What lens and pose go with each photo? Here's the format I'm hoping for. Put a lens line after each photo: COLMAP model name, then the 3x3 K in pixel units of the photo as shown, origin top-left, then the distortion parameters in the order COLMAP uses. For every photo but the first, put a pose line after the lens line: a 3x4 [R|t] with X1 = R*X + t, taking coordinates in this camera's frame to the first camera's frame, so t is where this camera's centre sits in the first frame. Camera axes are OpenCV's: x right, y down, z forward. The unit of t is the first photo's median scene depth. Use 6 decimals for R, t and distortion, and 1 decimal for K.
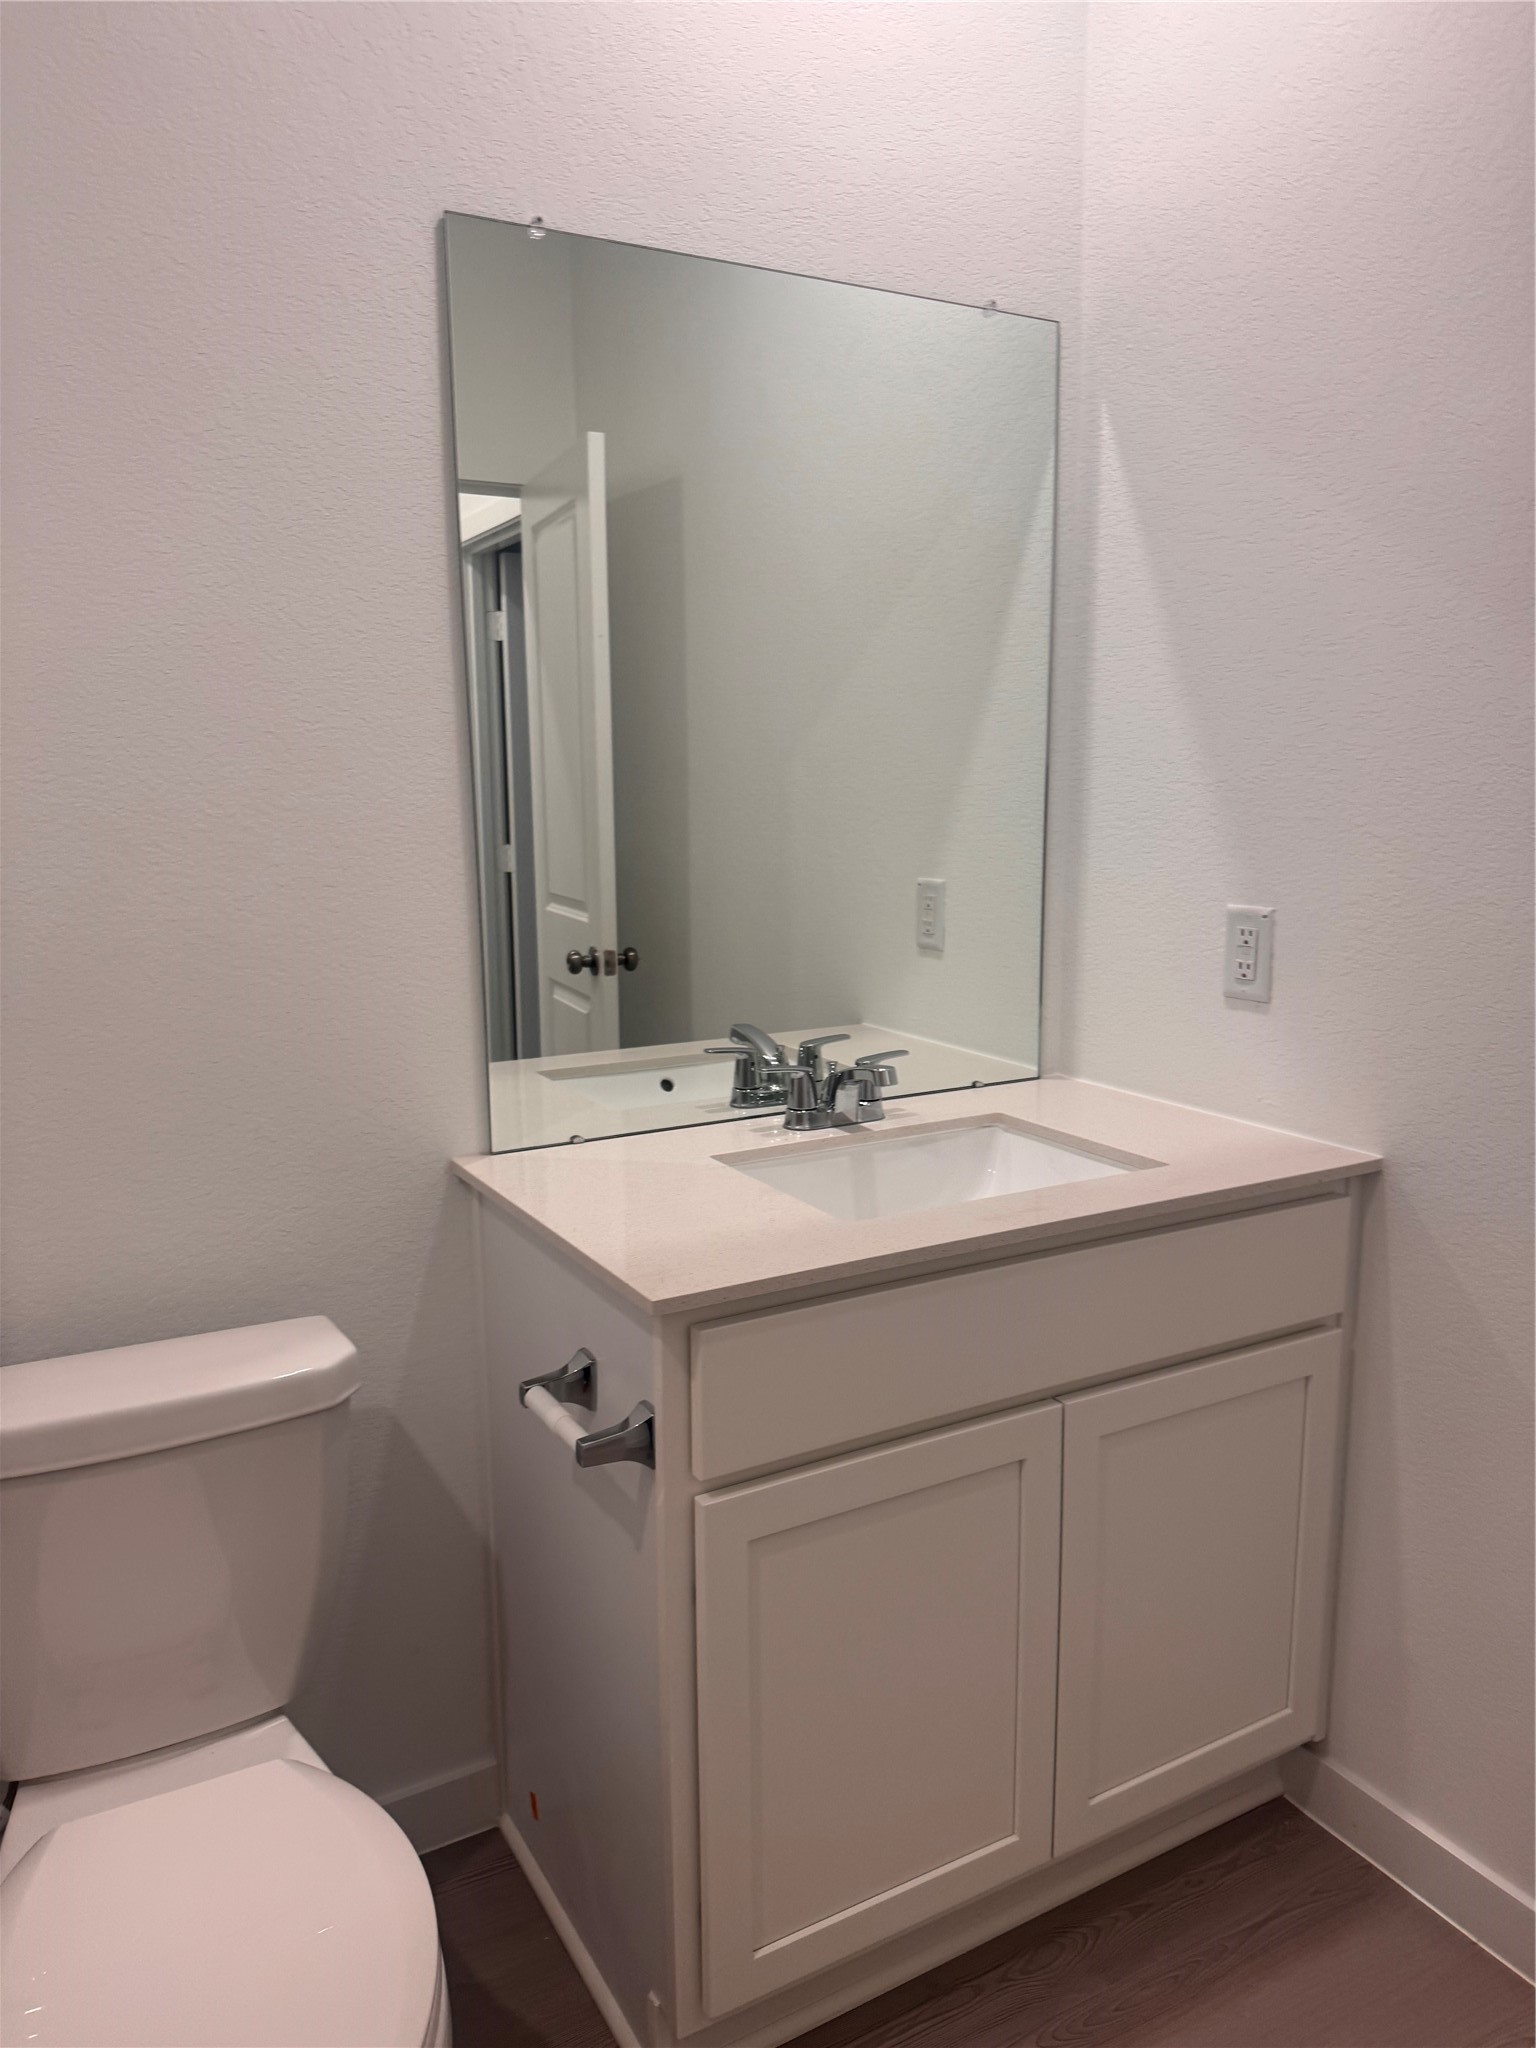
lens RADIAL K [[1460.0, 0, 764.9], [0, 1460.0, 1011.2], [0, 0, 1]] dist [0.086488, -0.090924]
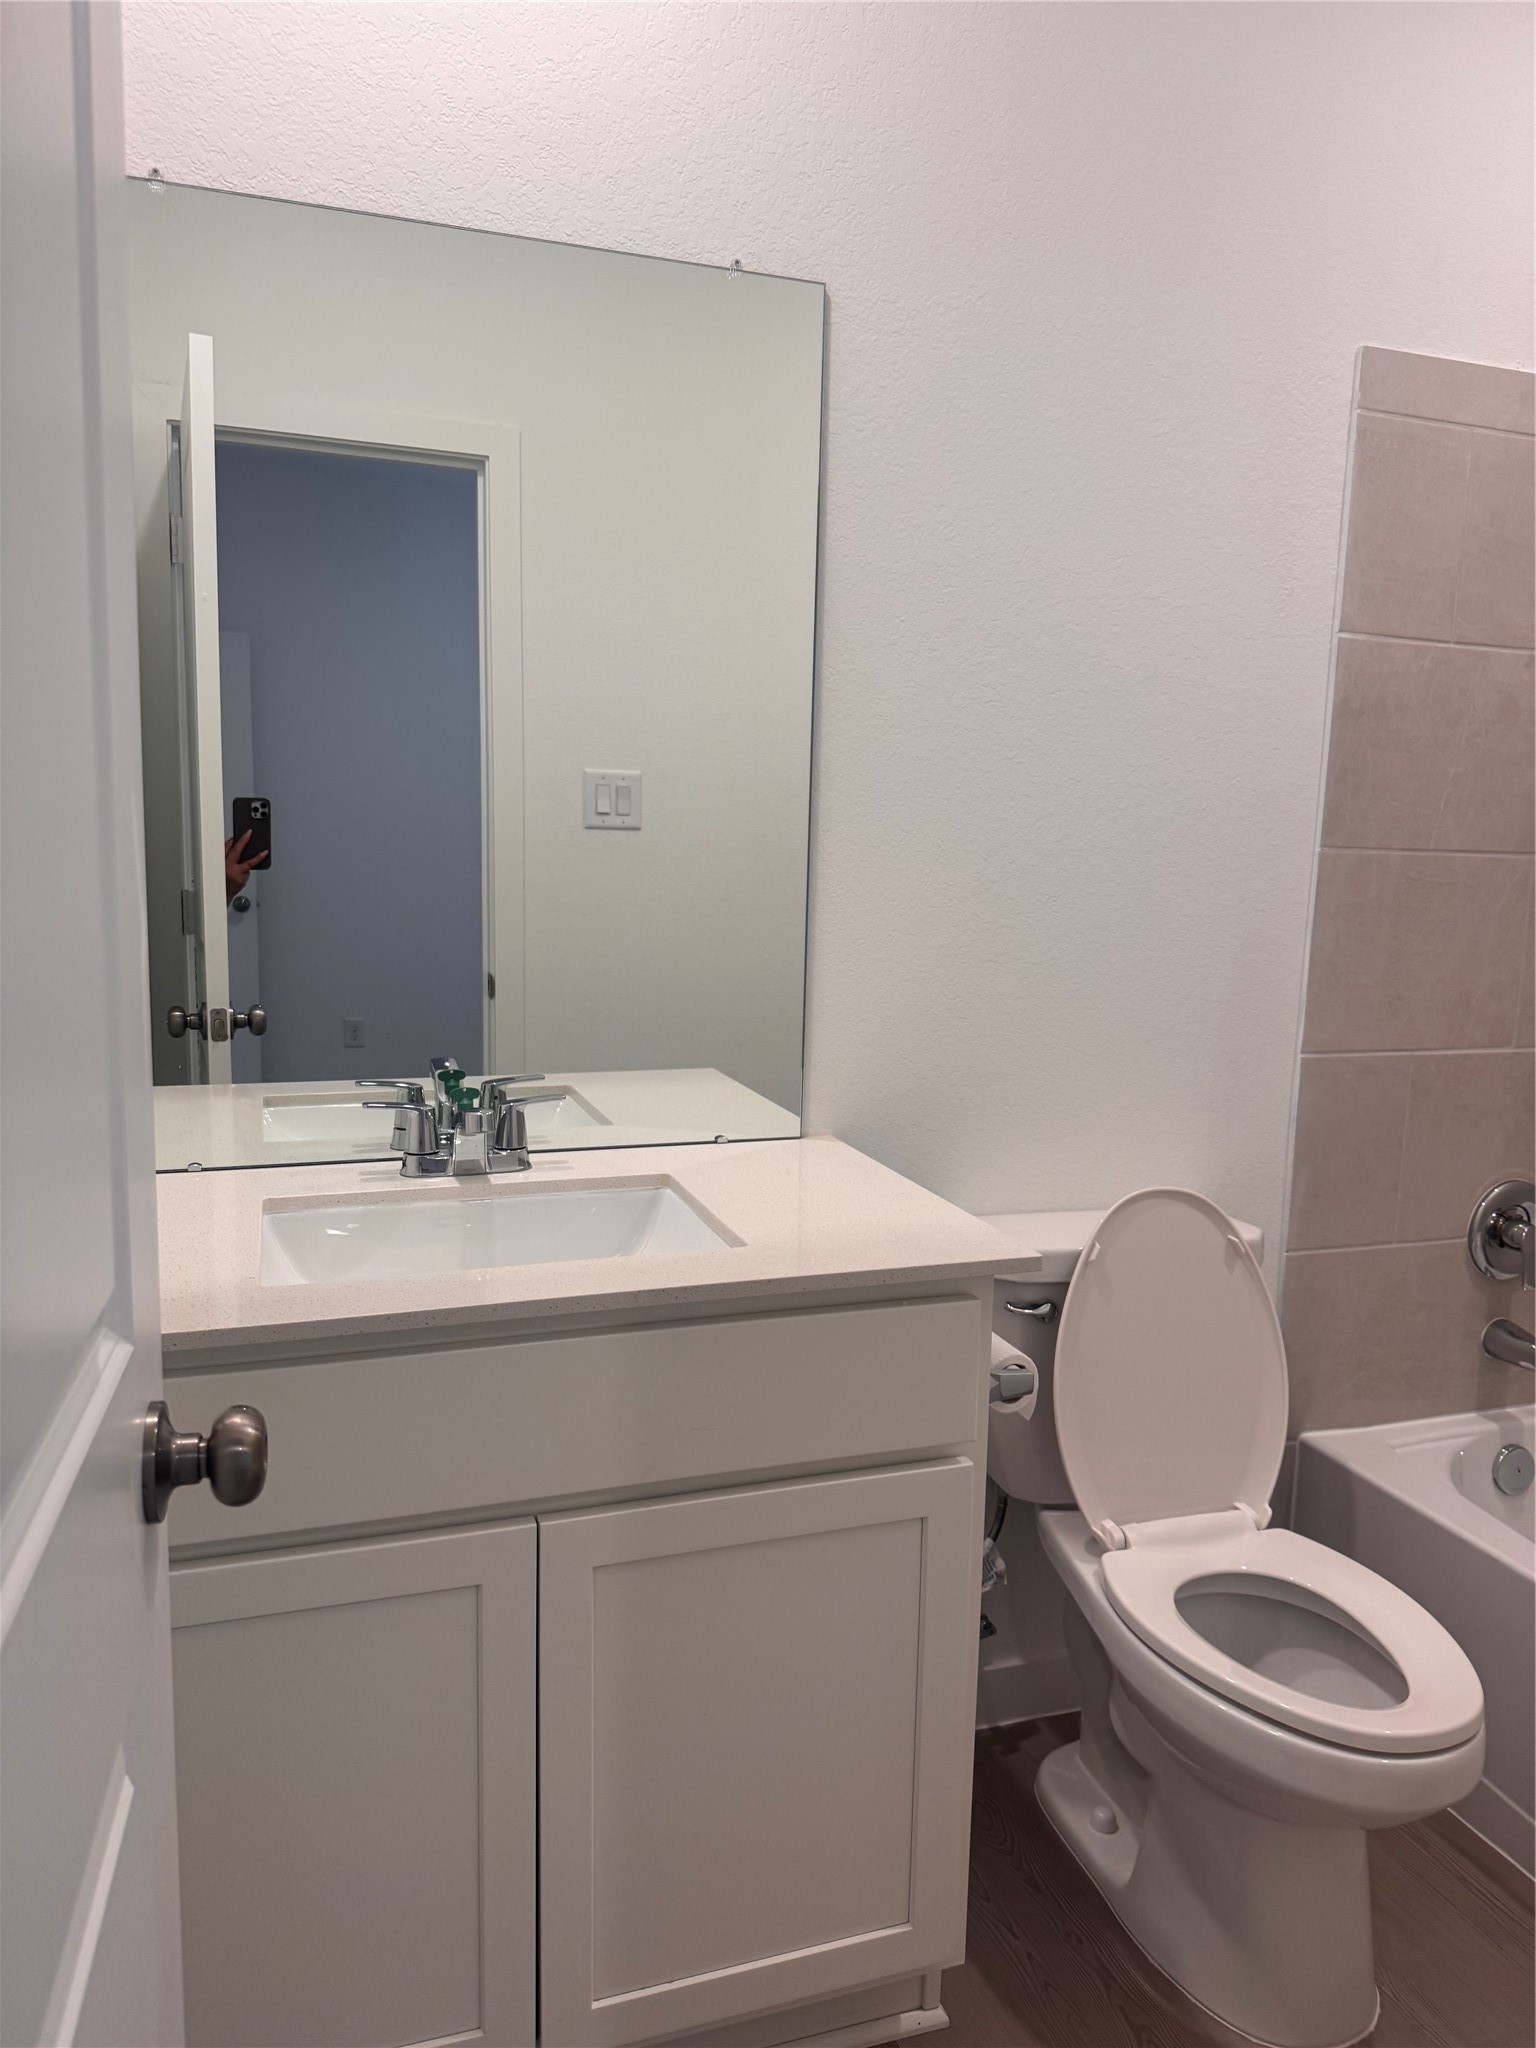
lens RADIAL K [[1460.0, 0, 732.7], [0, 1460.0, 1021.5], [0, 0, 1]] dist [0.086488, -0.090924]
pose [[0.985139, 0.053074, -0.163351, 0.345596], [-0.056336, 0.998293, -0.015394, -0.010212], [0.162255, 0.024367, 0.986448, 0.142798]]
